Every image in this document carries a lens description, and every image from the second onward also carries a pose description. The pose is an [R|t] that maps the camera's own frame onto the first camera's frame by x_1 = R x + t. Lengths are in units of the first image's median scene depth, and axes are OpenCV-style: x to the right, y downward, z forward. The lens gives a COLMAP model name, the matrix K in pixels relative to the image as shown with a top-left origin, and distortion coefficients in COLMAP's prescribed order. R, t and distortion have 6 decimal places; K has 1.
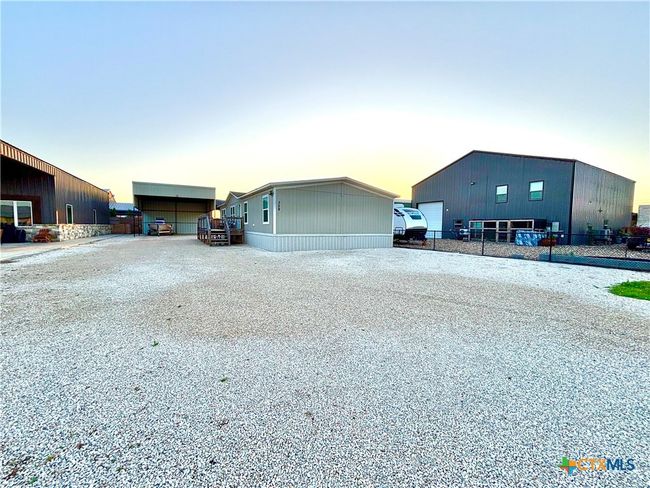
lens RADIAL K [[259.3, 0, 323.1], [0, 259.3, 242.3], [0, 0, 1]] dist [-0.000572, 0.000621]
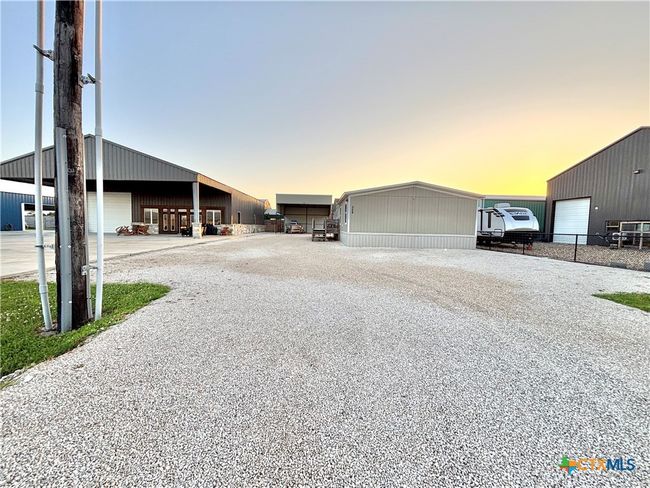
lens RADIAL K [[259.3, 0, 324.3], [0, 259.3, 242.0], [0, 0, 1]] dist [-0.000572, 0.000621]
pose [[0.877372, 0.035842, -0.478470, 0.191807], [-0.040162, 0.999192, 0.001203, 0.011863], [0.478126, 0.018161, 0.878103, -0.097413]]
